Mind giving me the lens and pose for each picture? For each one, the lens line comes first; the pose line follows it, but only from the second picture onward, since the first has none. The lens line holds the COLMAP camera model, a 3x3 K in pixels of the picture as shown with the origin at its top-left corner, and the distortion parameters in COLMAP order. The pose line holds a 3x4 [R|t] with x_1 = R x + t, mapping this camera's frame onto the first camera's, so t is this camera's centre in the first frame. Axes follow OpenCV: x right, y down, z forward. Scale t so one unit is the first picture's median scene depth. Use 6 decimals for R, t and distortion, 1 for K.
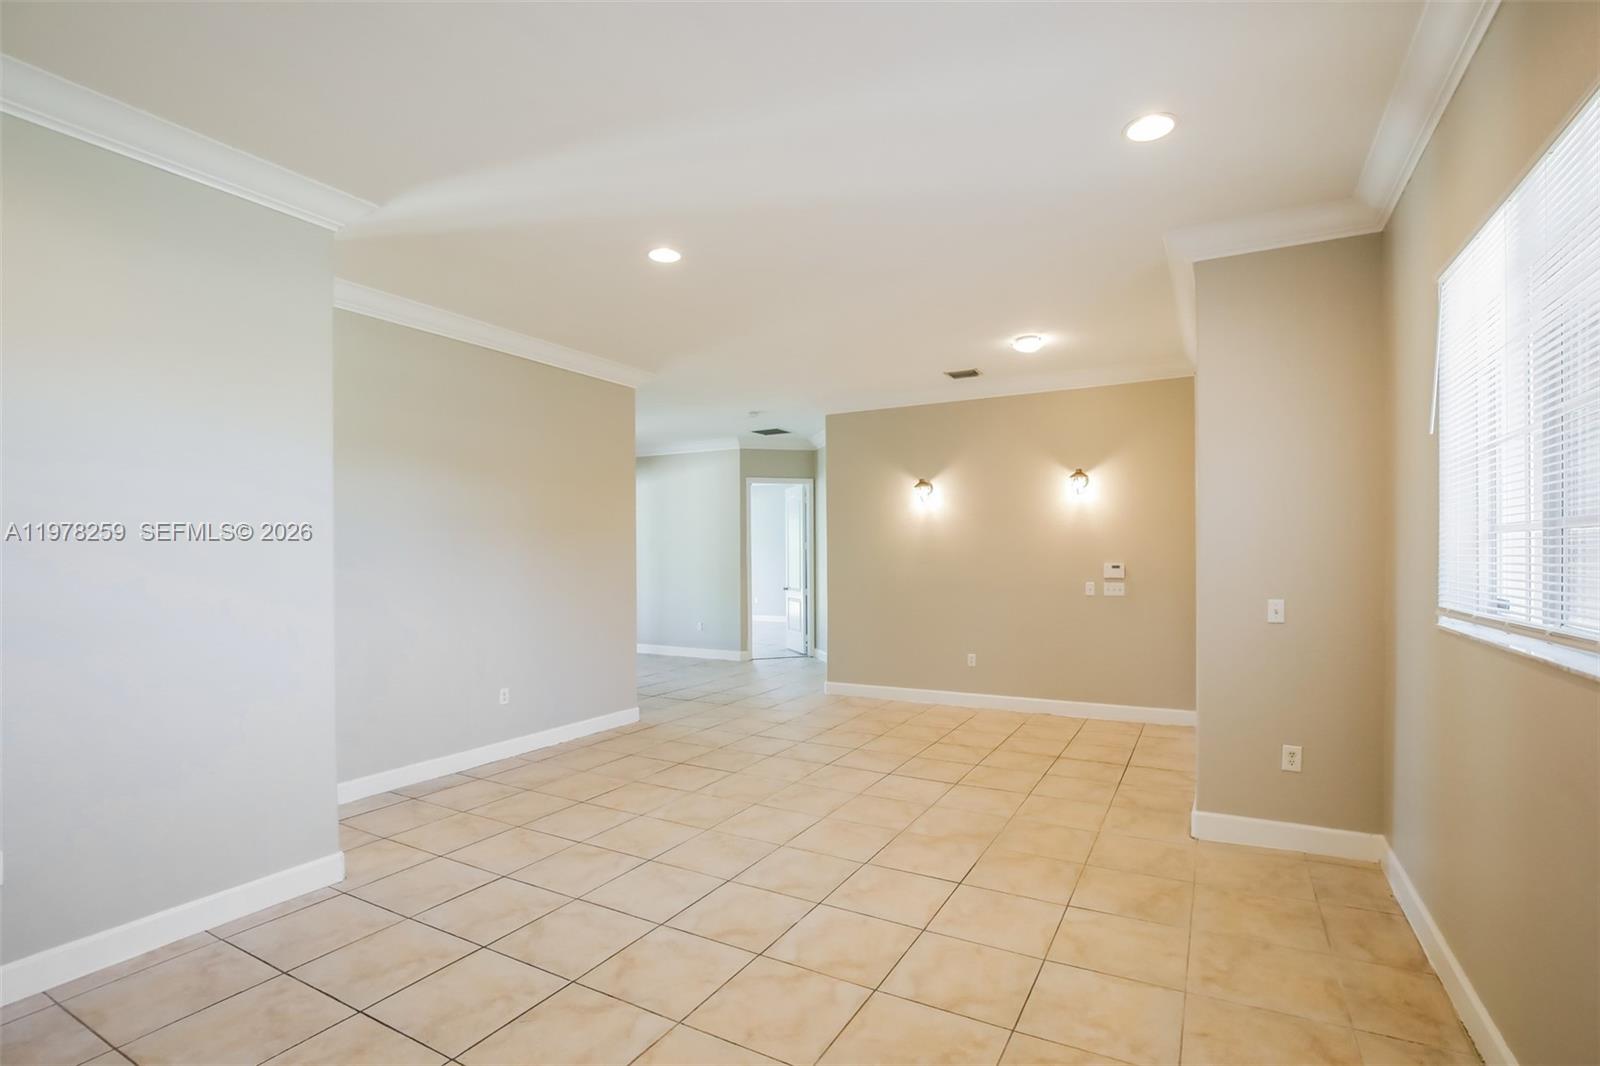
lens RADIAL K [[760.4, 0, 823.3], [0, 760.4, 536.9], [0, 0, 1]] dist [-0.026763, -0.000273]
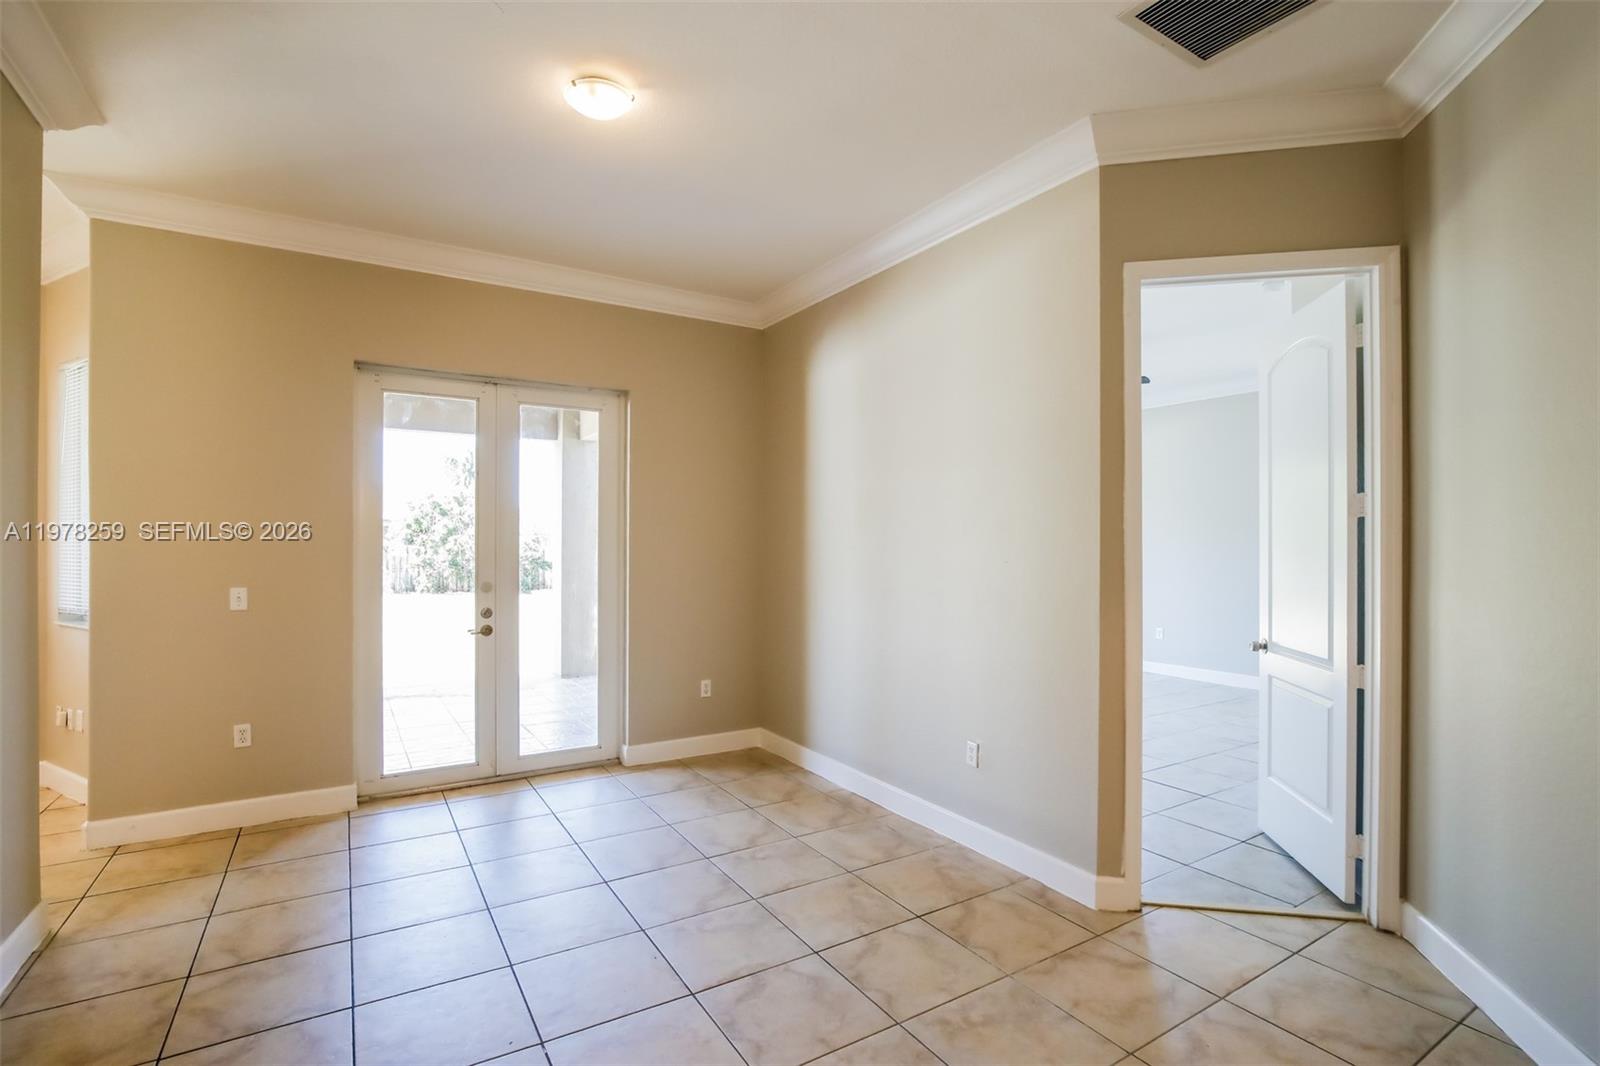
lens RADIAL K [[760.4, 0, 823.3], [0, 760.4, 536.9], [0, 0, 1]] dist [-0.026763, -0.000273]
pose [[0.874160, 0.007002, -0.485587, -0.061957], [0.001228, 0.999861, 0.016629, 0.018414], [0.485636, -0.015133, 0.874030, 0.698750]]
